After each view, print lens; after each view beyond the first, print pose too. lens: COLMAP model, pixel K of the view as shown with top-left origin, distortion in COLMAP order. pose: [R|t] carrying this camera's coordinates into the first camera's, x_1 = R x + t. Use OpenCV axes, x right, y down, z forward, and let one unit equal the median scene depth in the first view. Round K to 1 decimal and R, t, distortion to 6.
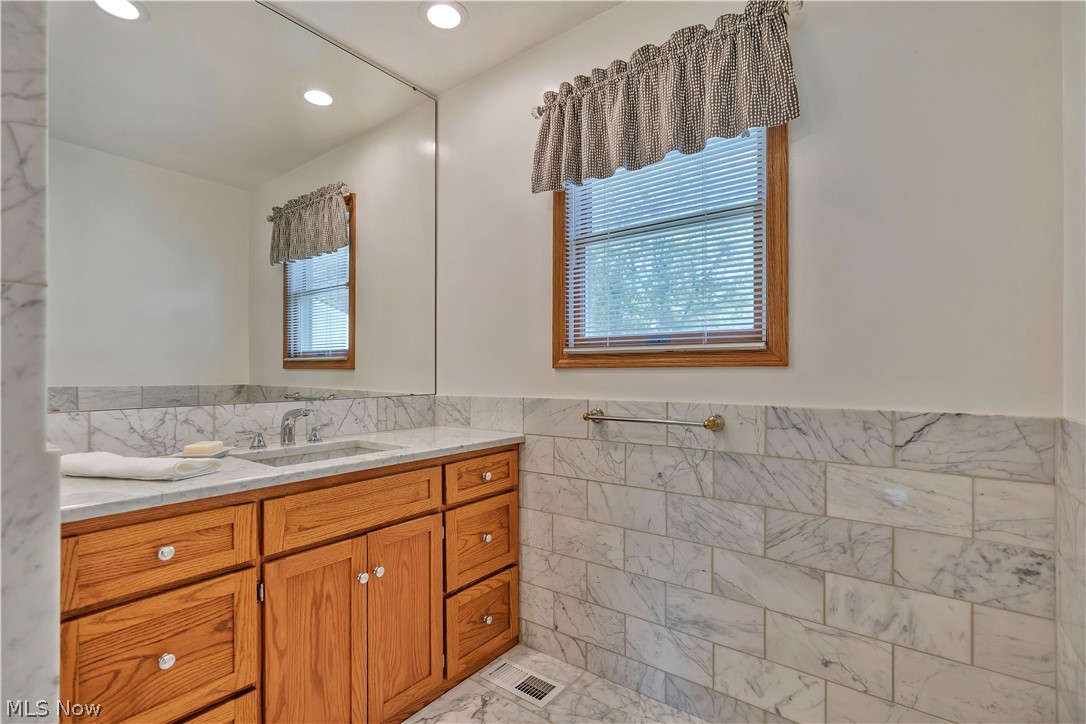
lens RADIAL K [[493.6, 0, 544.7], [0, 493.6, 368.4], [0, 0, 1]] dist [-0.002159, 0.001575]
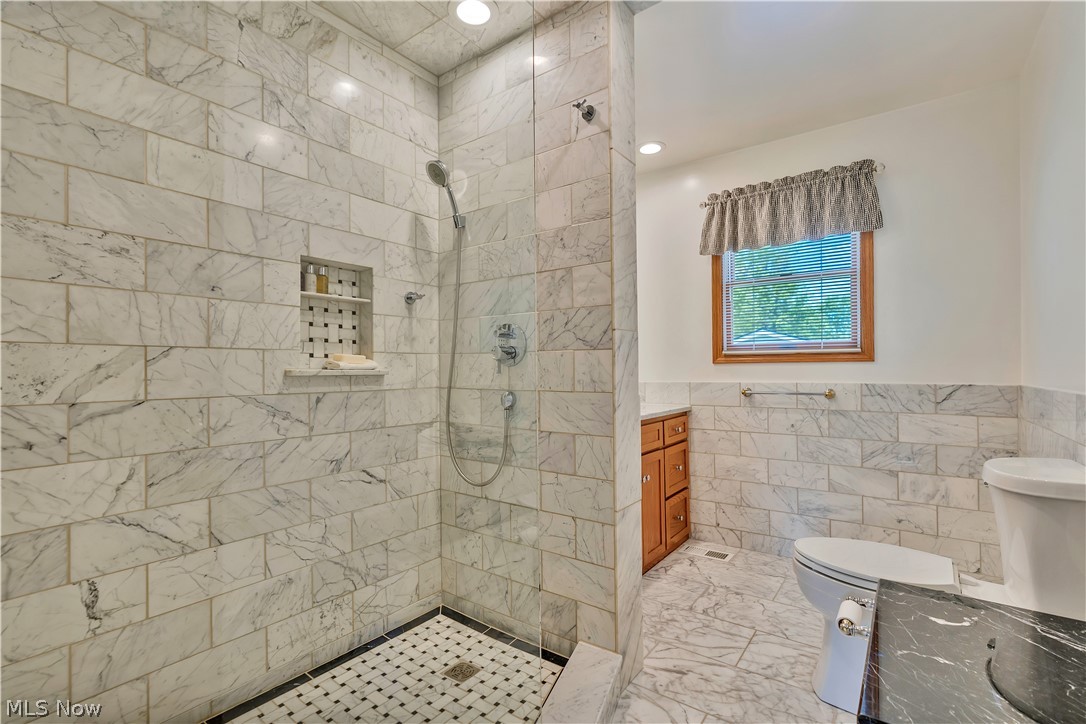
lens RADIAL K [[493.6, 0, 537.0], [0, 493.6, 363.5], [0, 0, 1]] dist [-0.002159, 0.001575]
pose [[0.999659, 0.000352, 0.026105, -0.742533], [0.000009, 0.999904, -0.013847, 0.027162], [-0.026108, 0.013843, 0.999563, -0.730304]]
